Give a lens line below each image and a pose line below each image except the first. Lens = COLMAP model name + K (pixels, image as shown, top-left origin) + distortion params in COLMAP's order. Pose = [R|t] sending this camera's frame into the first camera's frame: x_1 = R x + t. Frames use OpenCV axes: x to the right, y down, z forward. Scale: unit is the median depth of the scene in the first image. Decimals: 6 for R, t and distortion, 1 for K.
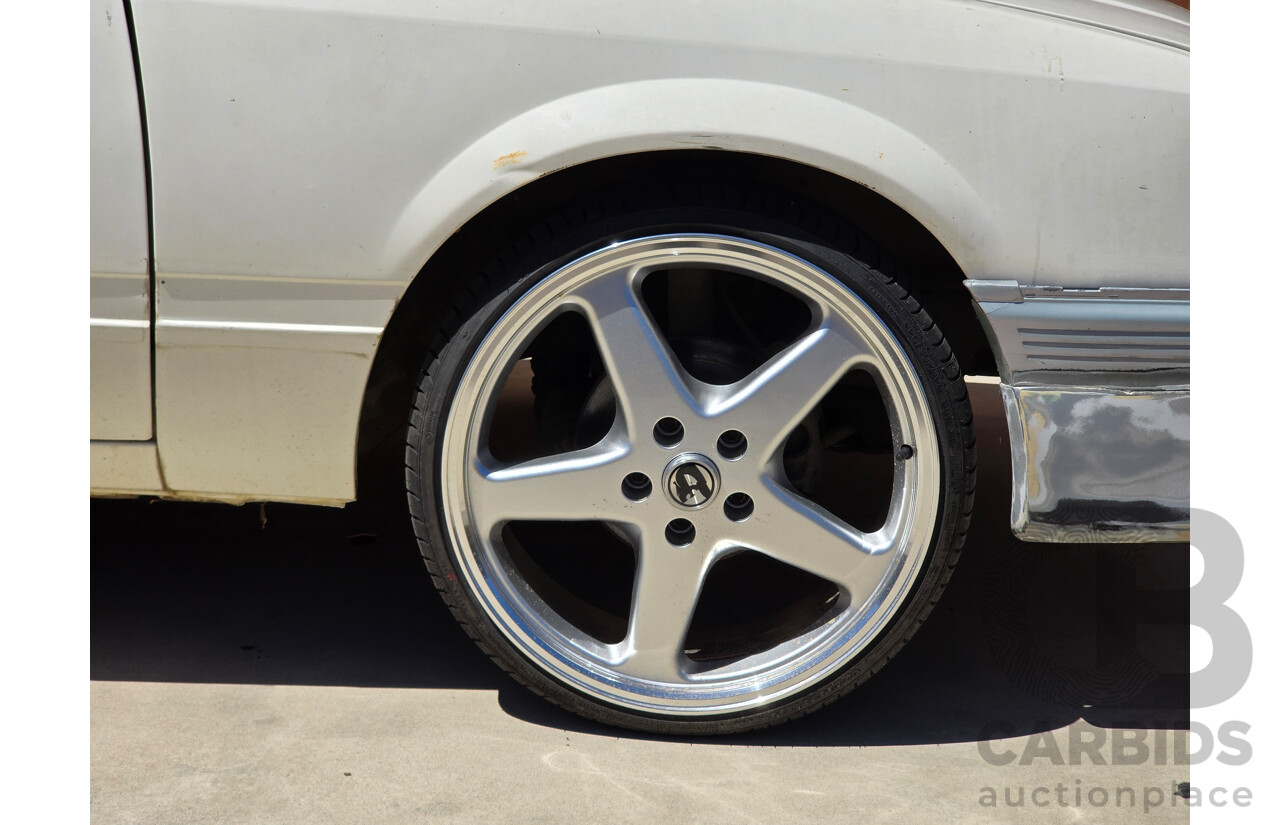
lens RADIAL K [[2100.8, 0, 639.4], [0, 2100.8, 411.5], [0, 0, 1]] dist [-0.236093, 0.000000]
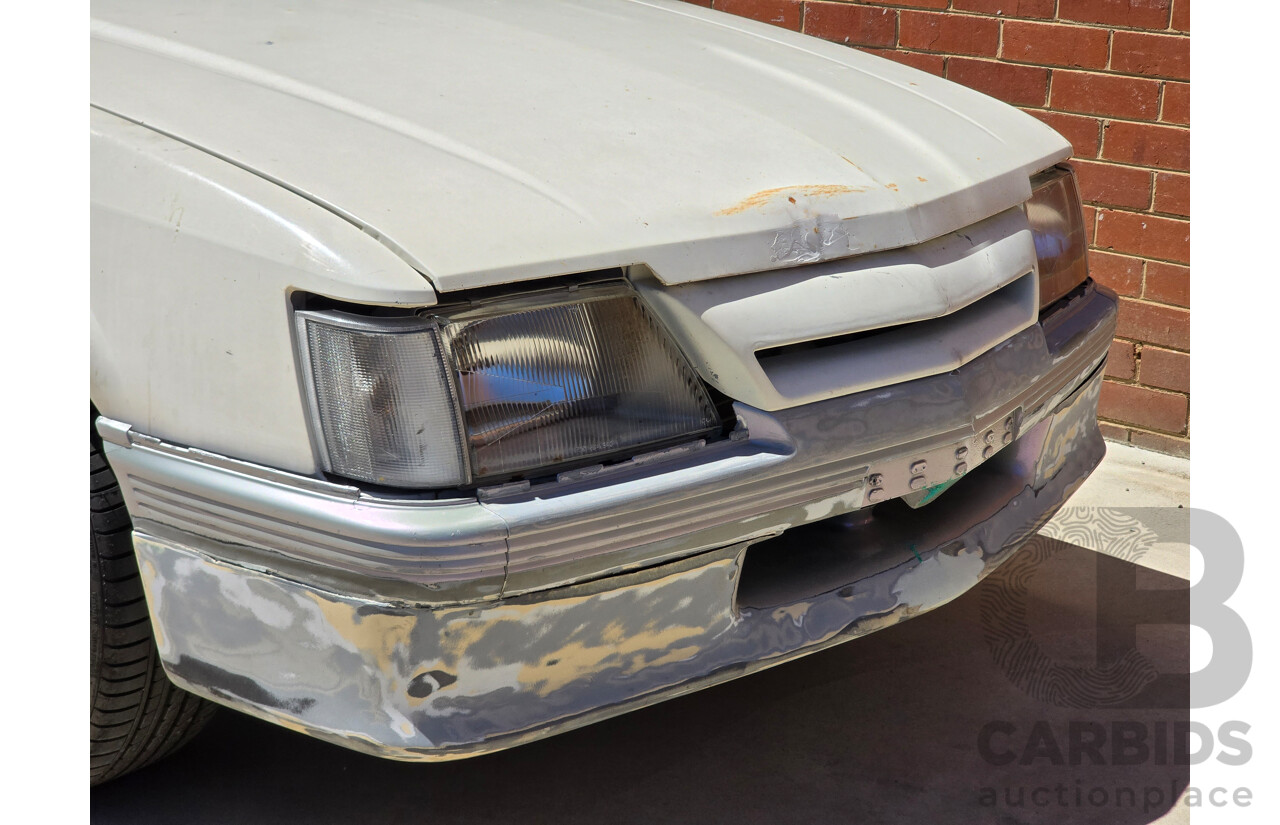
lens RADIAL K [[2074.4, 0, 674.4], [0, 2074.4, 429.3], [0, 0, 1]] dist [-0.022160, 0.000000]
pose [[0.808959, 0.177025, -0.560578, 0.921471], [-0.175811, 0.982793, 0.056648, -0.158570], [0.560960, 0.052730, 0.826162, 0.316733]]
